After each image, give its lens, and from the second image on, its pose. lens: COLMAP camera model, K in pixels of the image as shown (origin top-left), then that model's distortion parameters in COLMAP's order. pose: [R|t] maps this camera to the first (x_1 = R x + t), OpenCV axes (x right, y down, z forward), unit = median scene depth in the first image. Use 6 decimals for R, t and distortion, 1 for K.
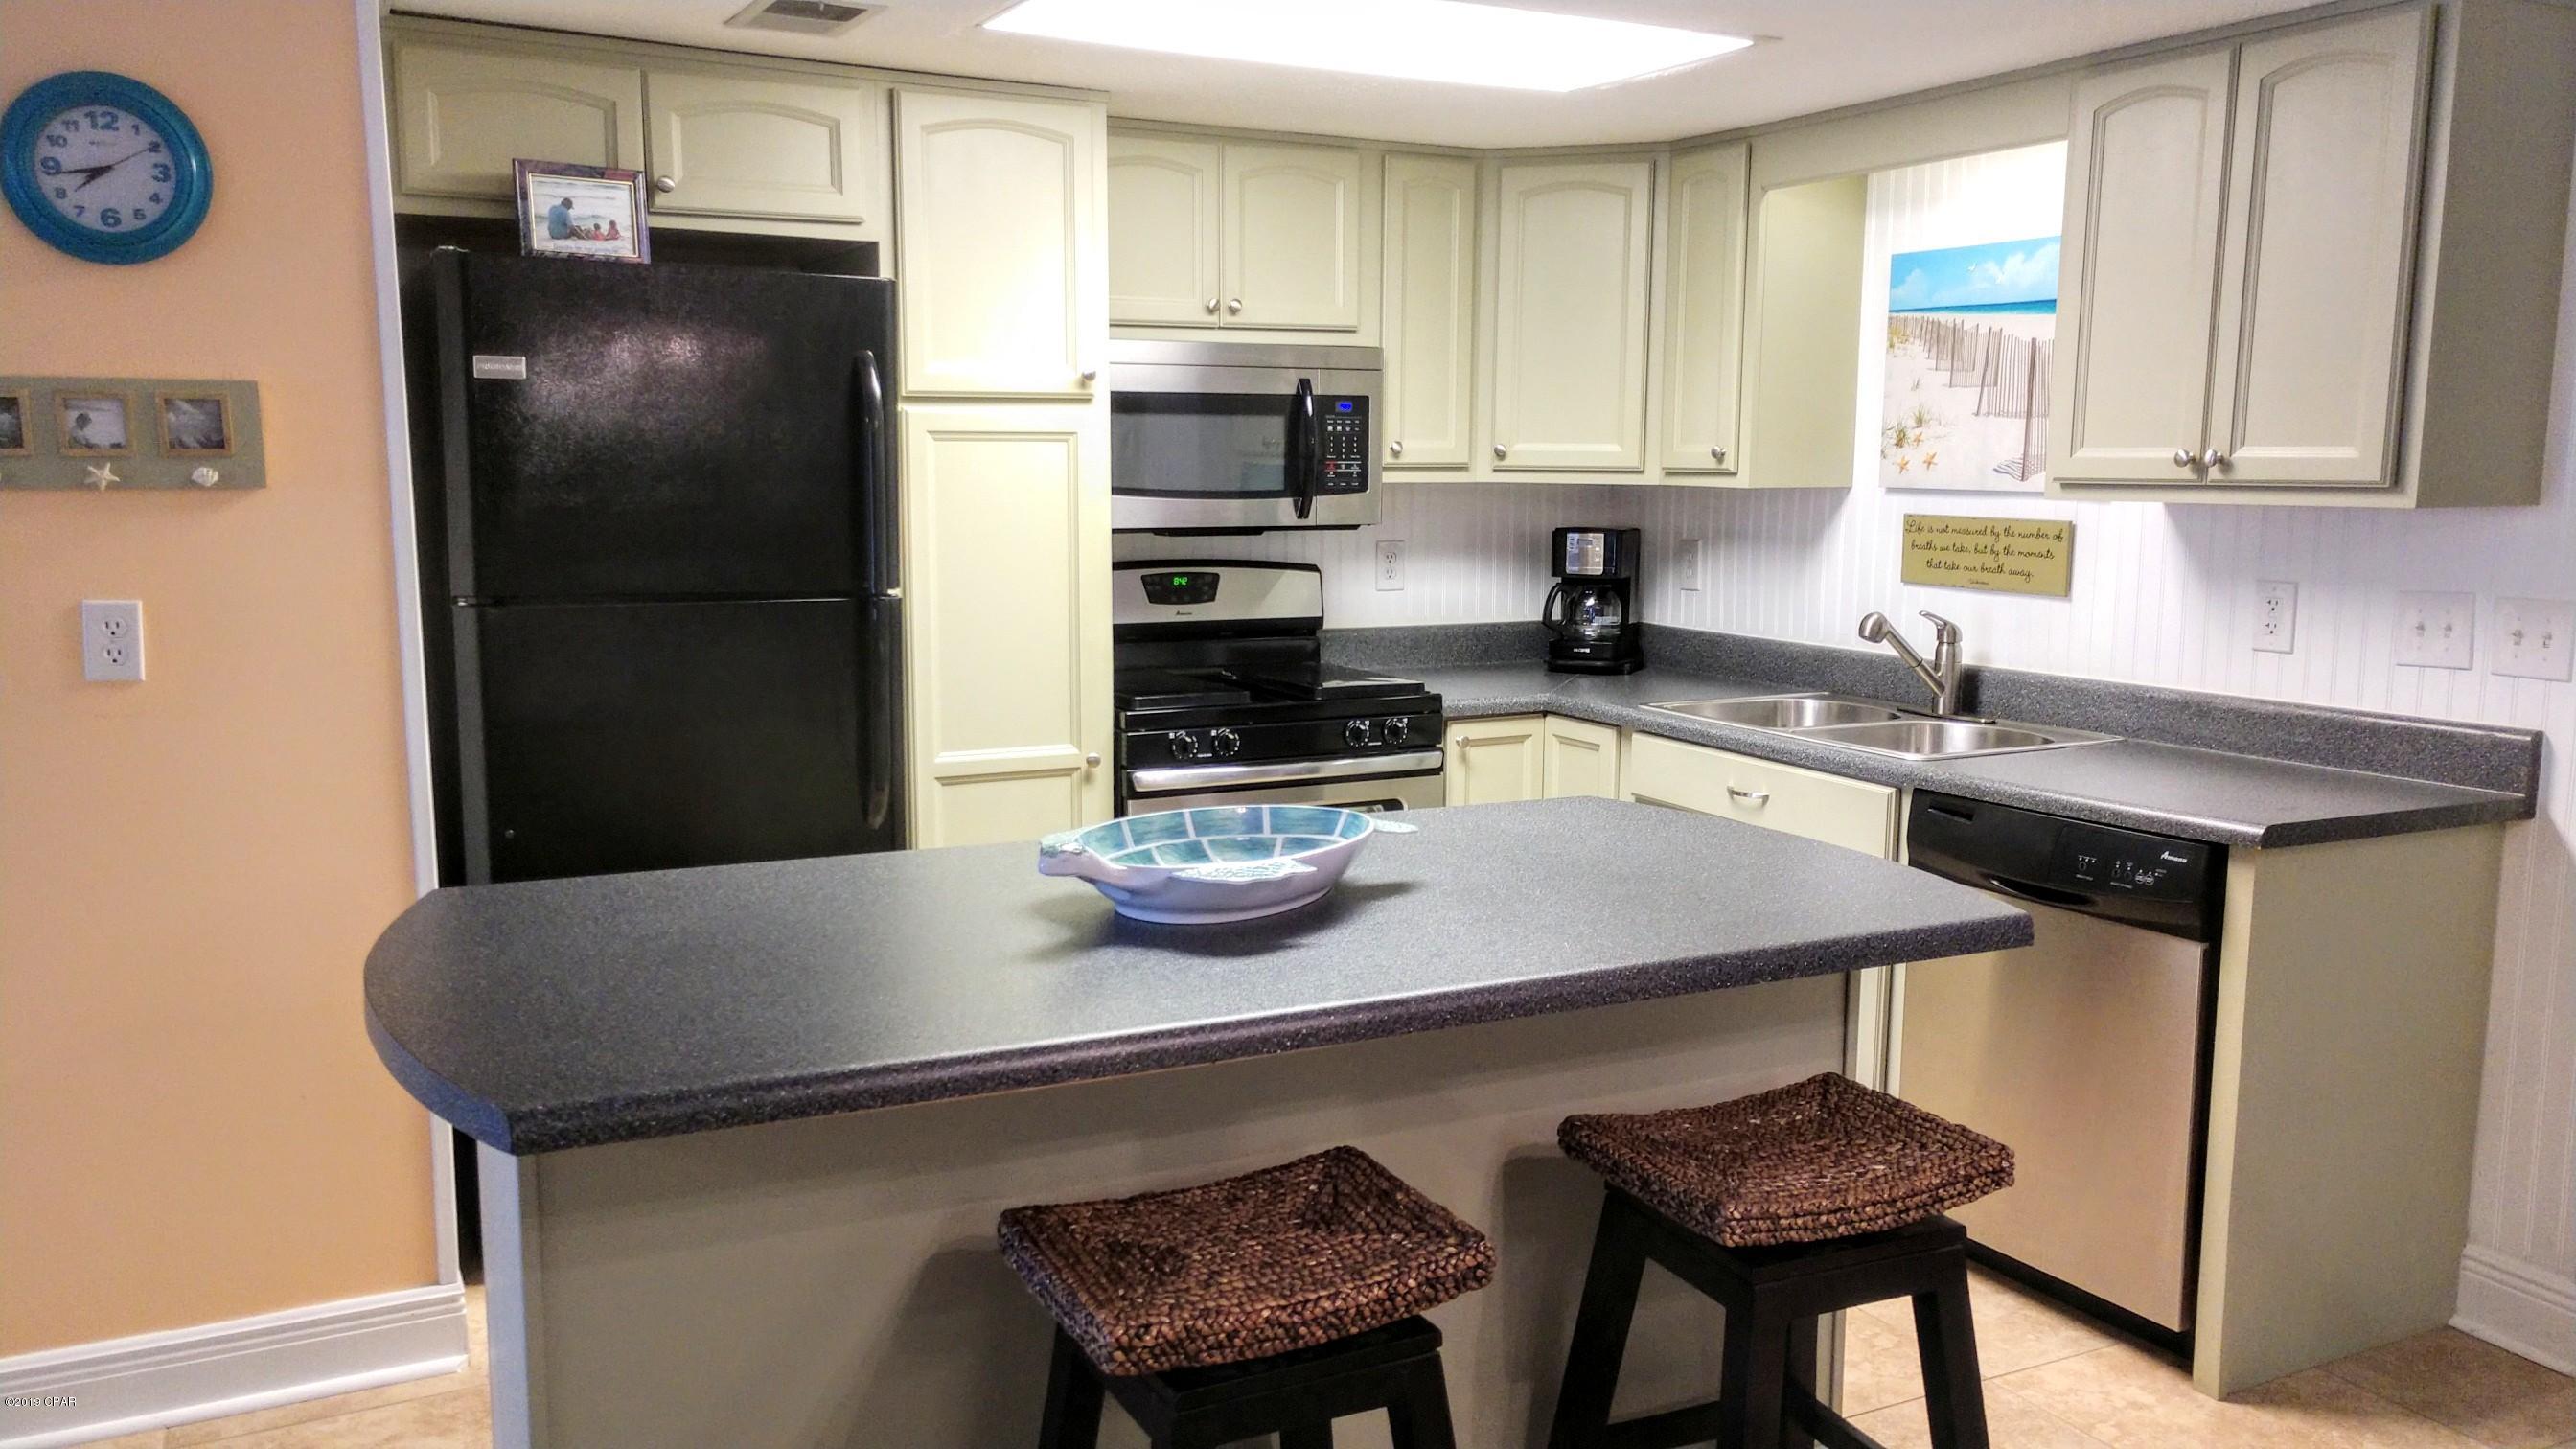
lens RADIAL K [[1959.6, 0, 1281.0], [0, 1959.6, 742.4], [0, 0, 1]] dist [0.005069, 0.036823]
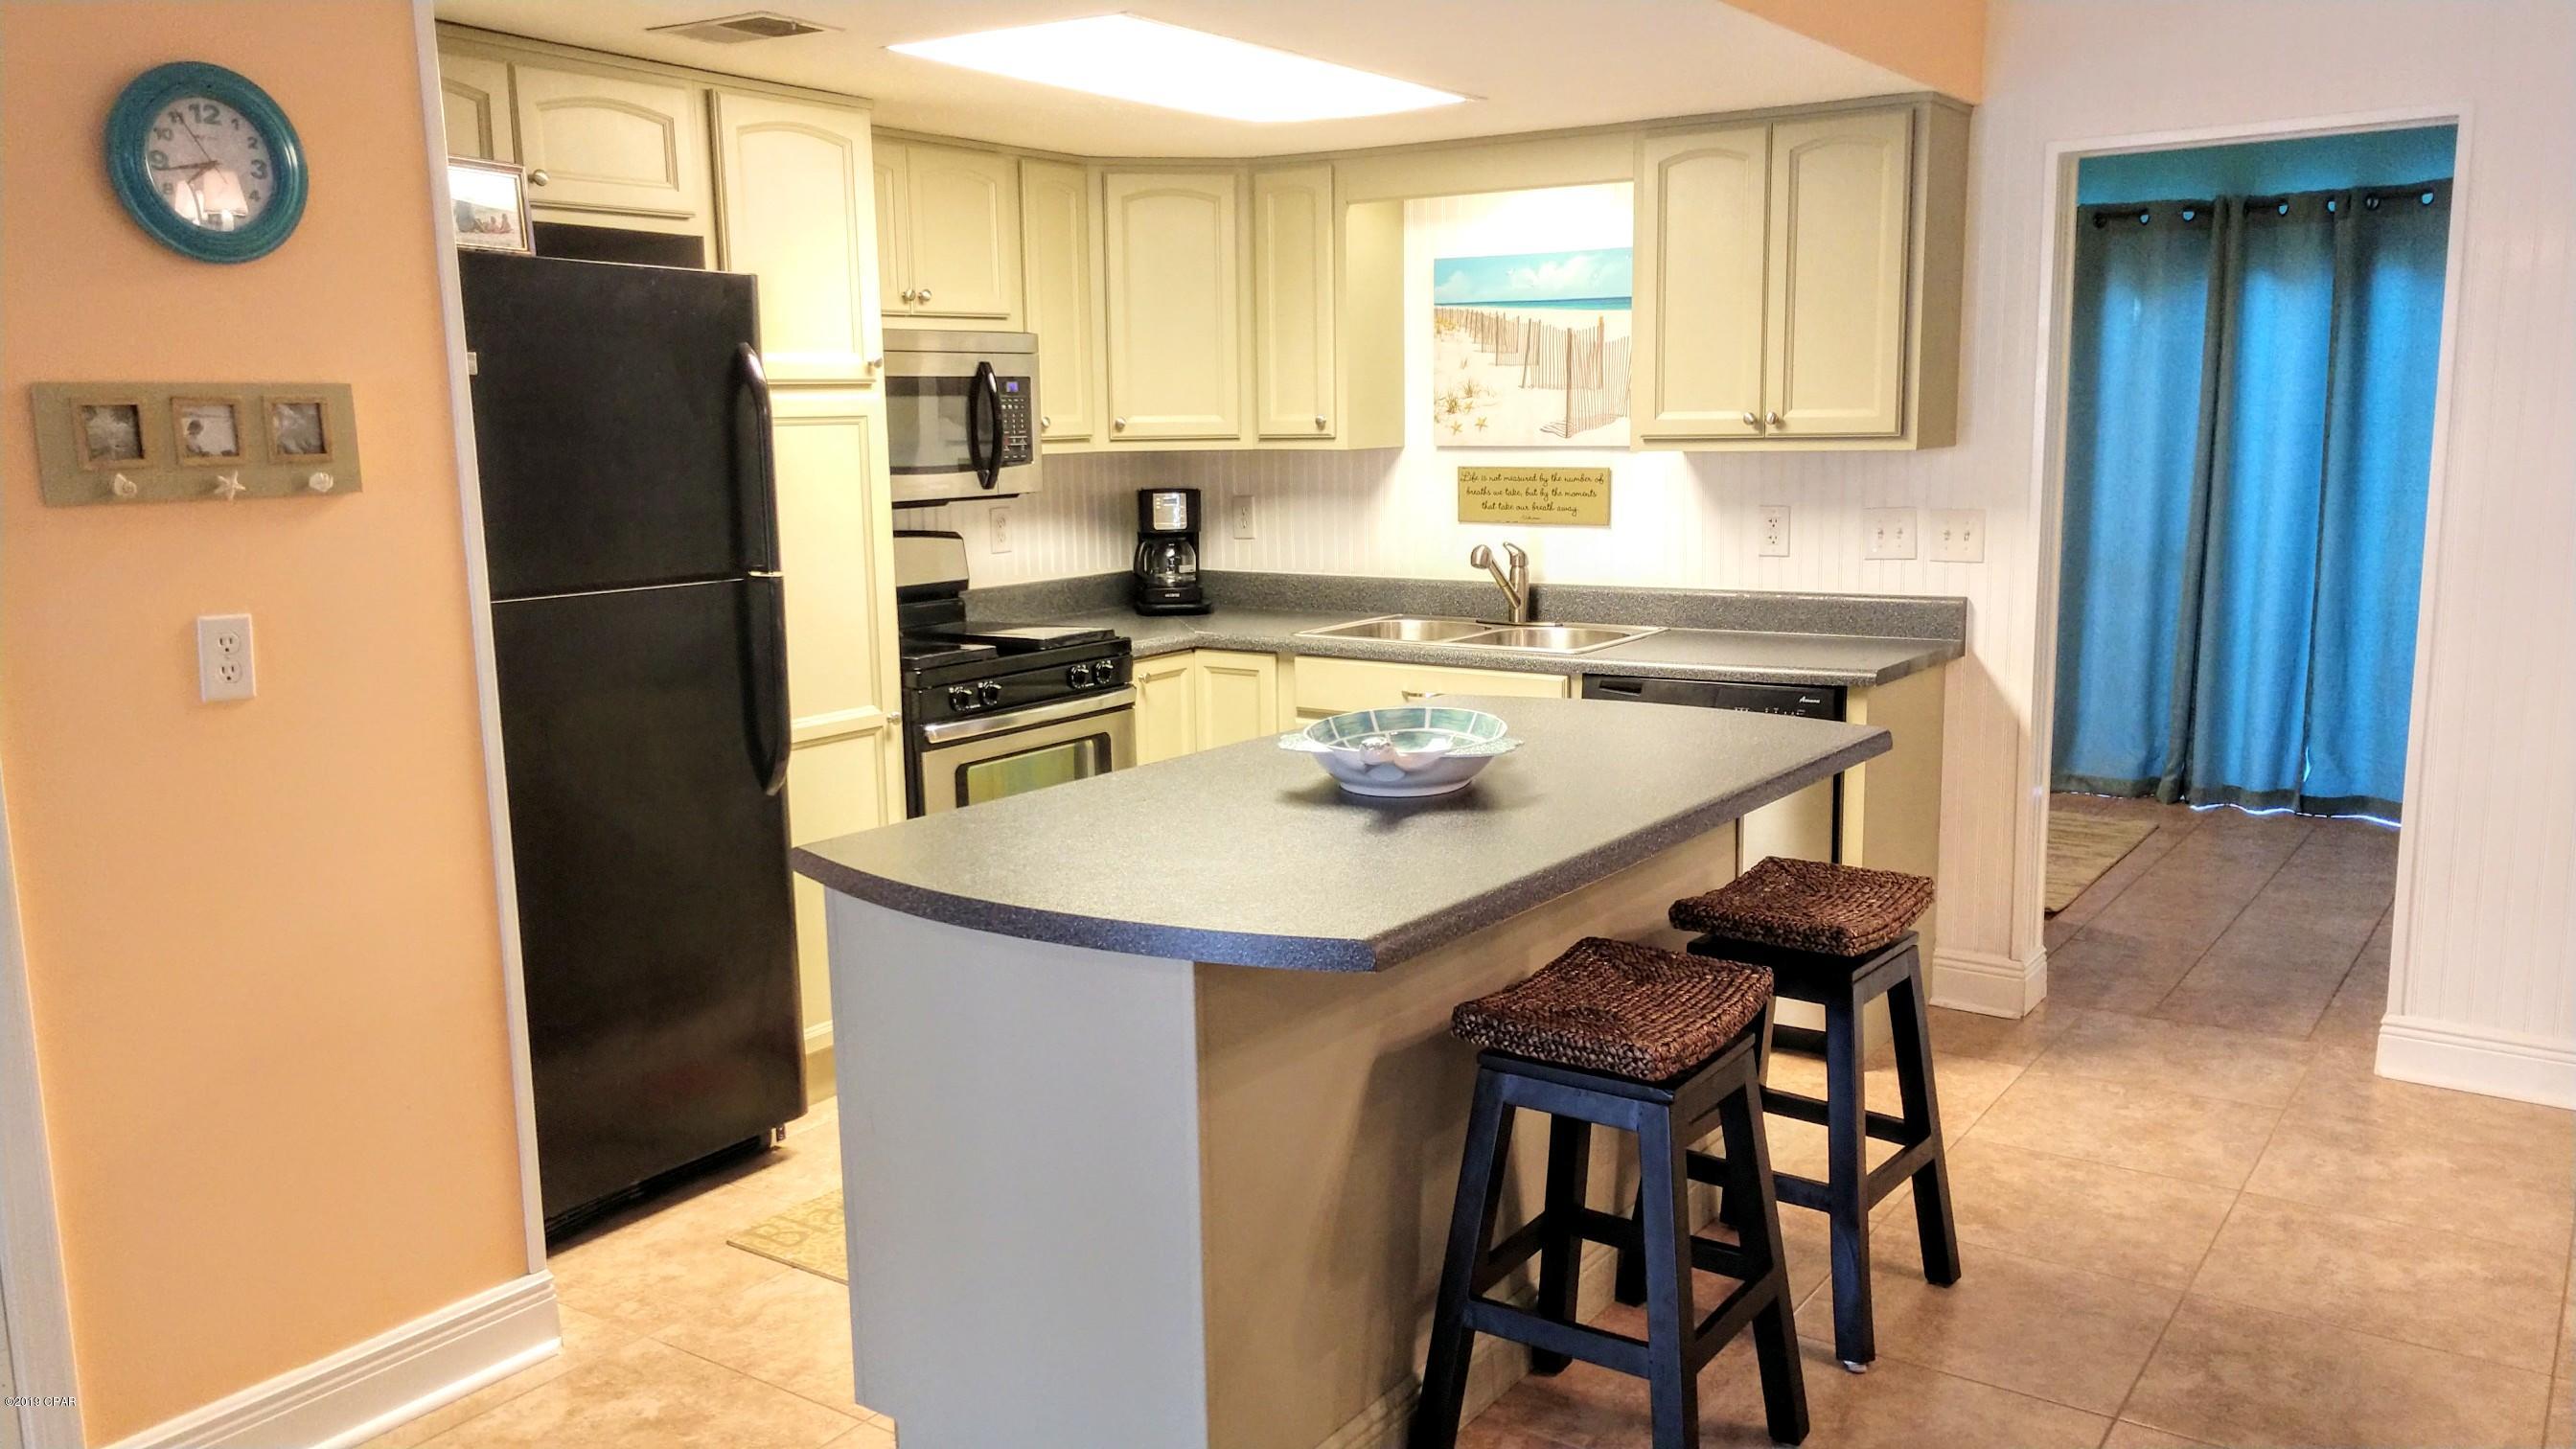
lens RADIAL K [[1959.6, 0, 1281.0], [0, 1959.6, 742.4], [0, 0, 1]] dist [0.005069, 0.036823]
pose [[0.880585, -0.098381, 0.463564, -0.403498], [0.090045, 0.995128, 0.040144, -0.001810], [-0.465255, 0.006391, 0.885154, -0.057953]]
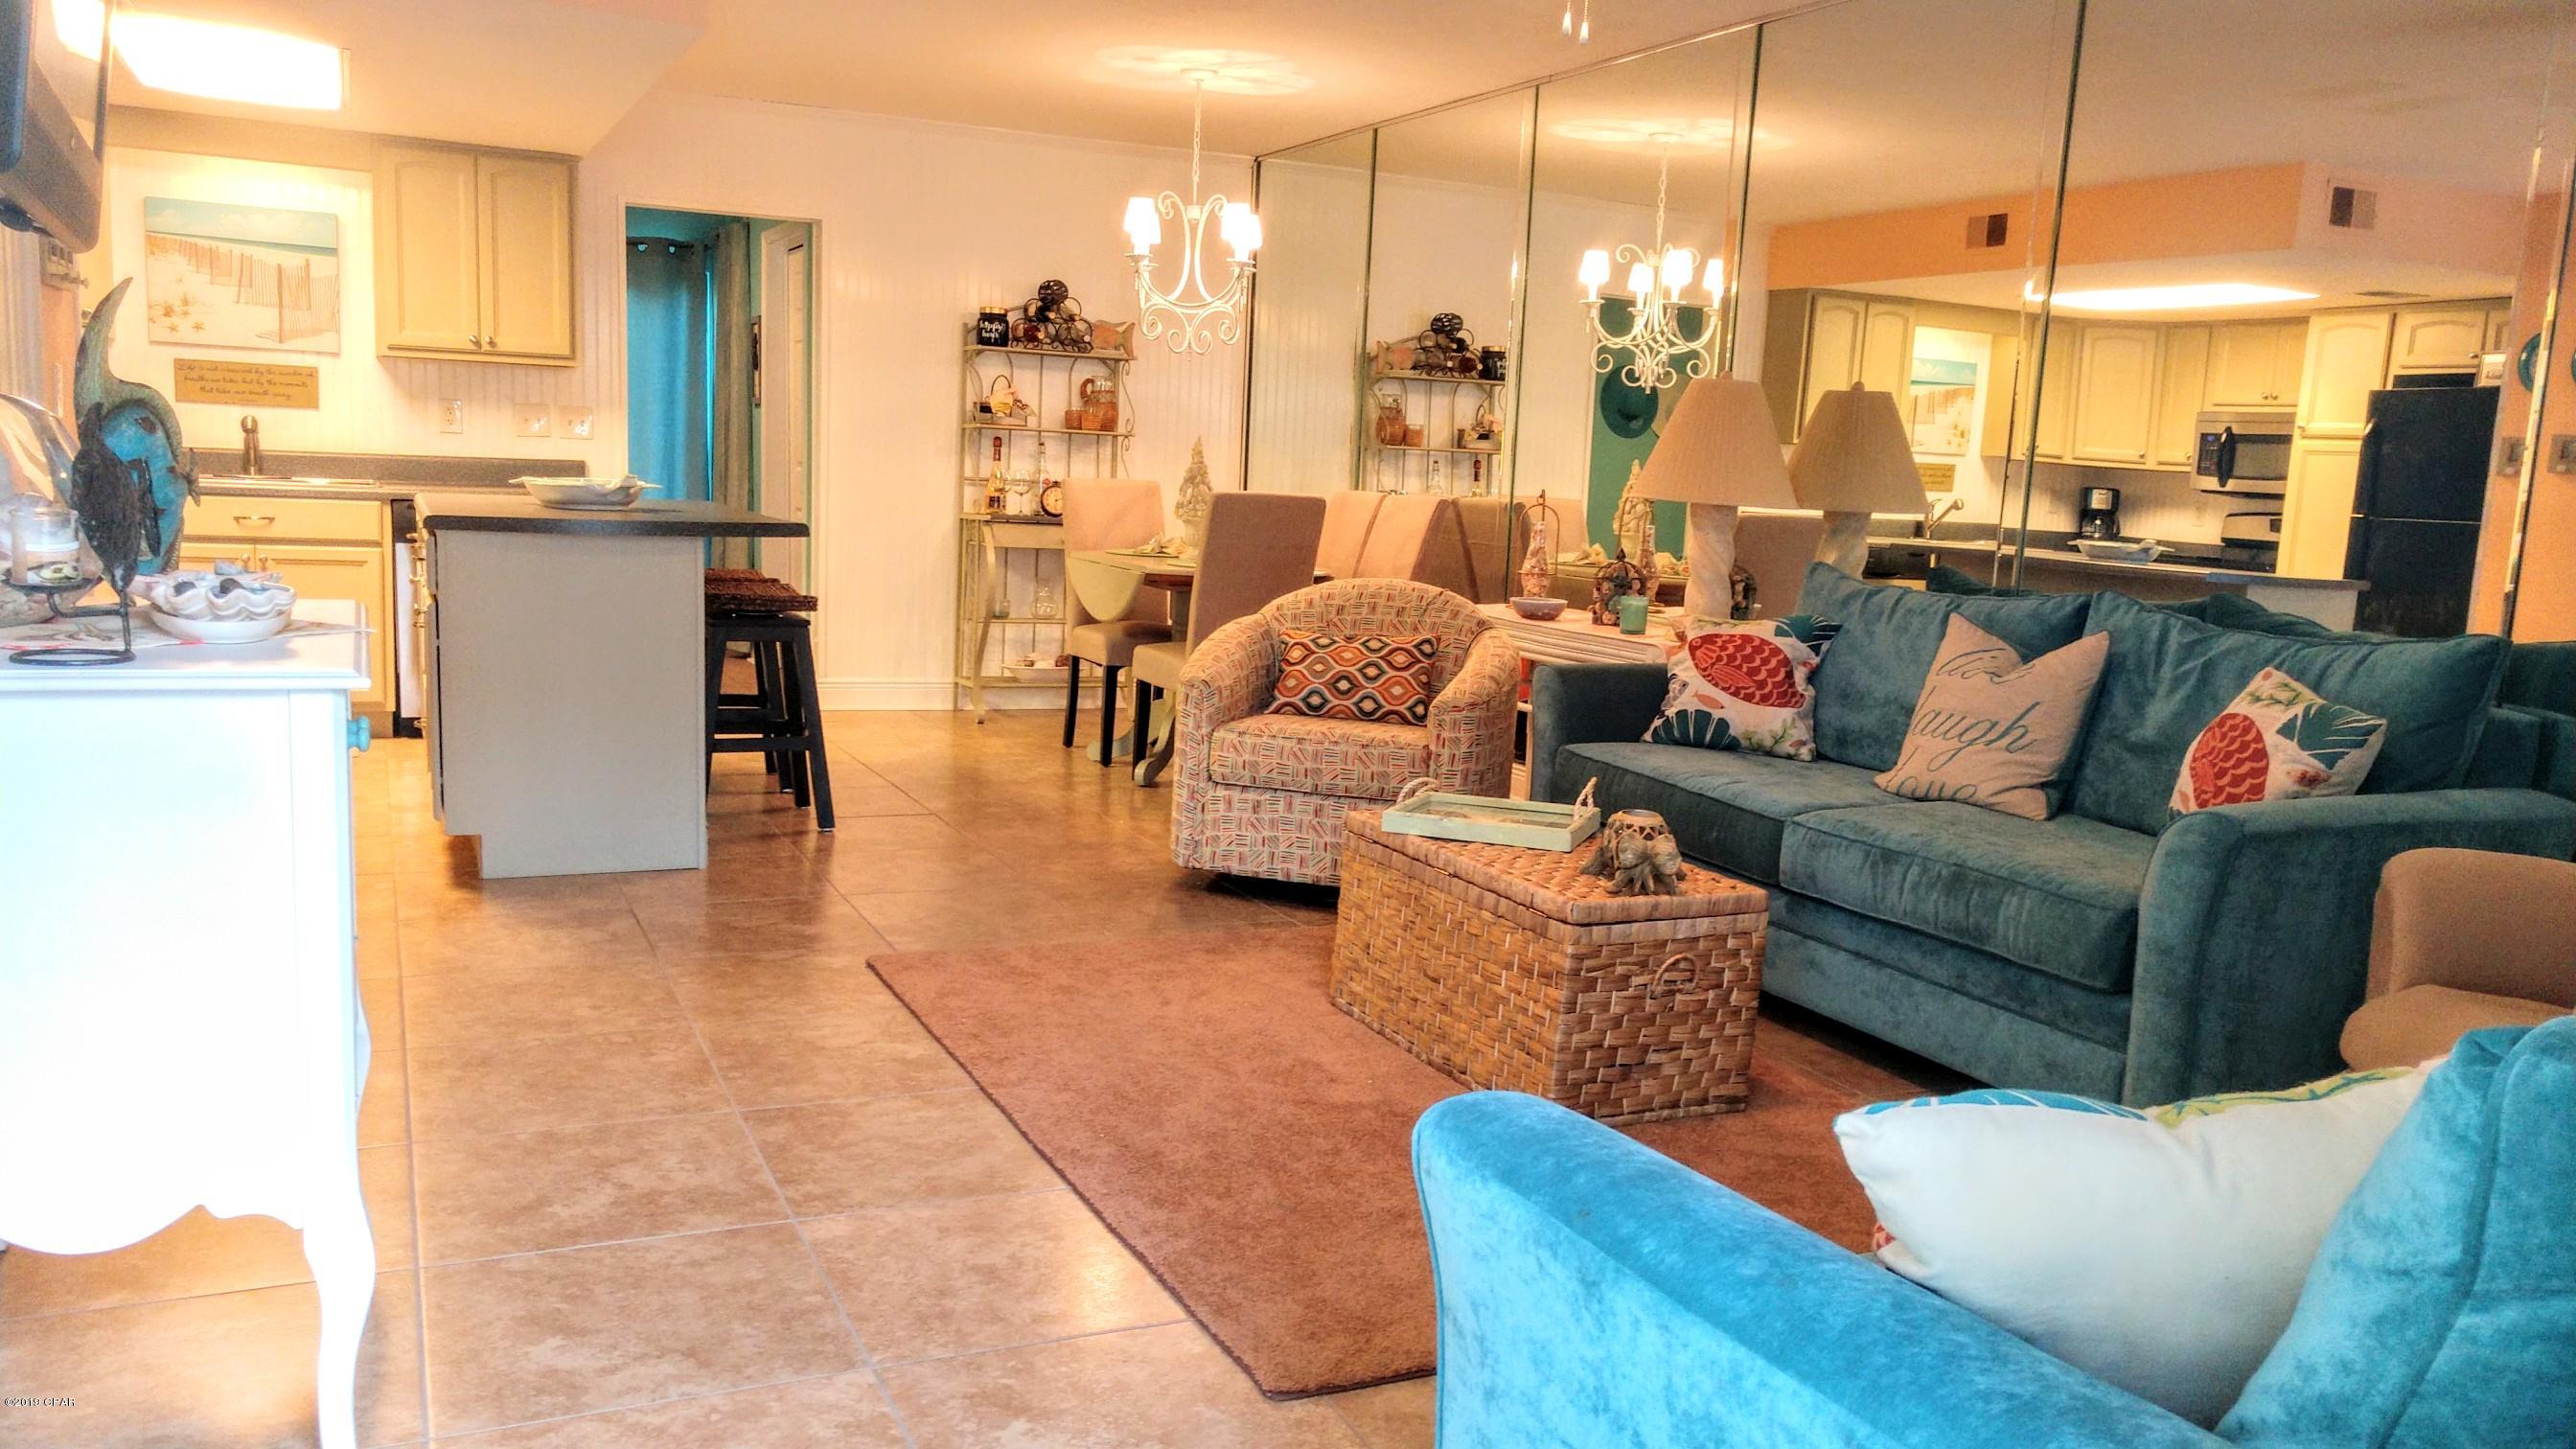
lens RADIAL K [[1959.6, 0, 1281.0], [0, 1959.6, 742.4], [0, 0, 1]] dist [0.005069, 0.036823]
pose [[0.026038, -0.147252, 0.988756, -1.417647], [0.100928, 0.984425, 0.143950, 0.059156], [-0.994553, 0.096045, 0.040494, 0.047643]]
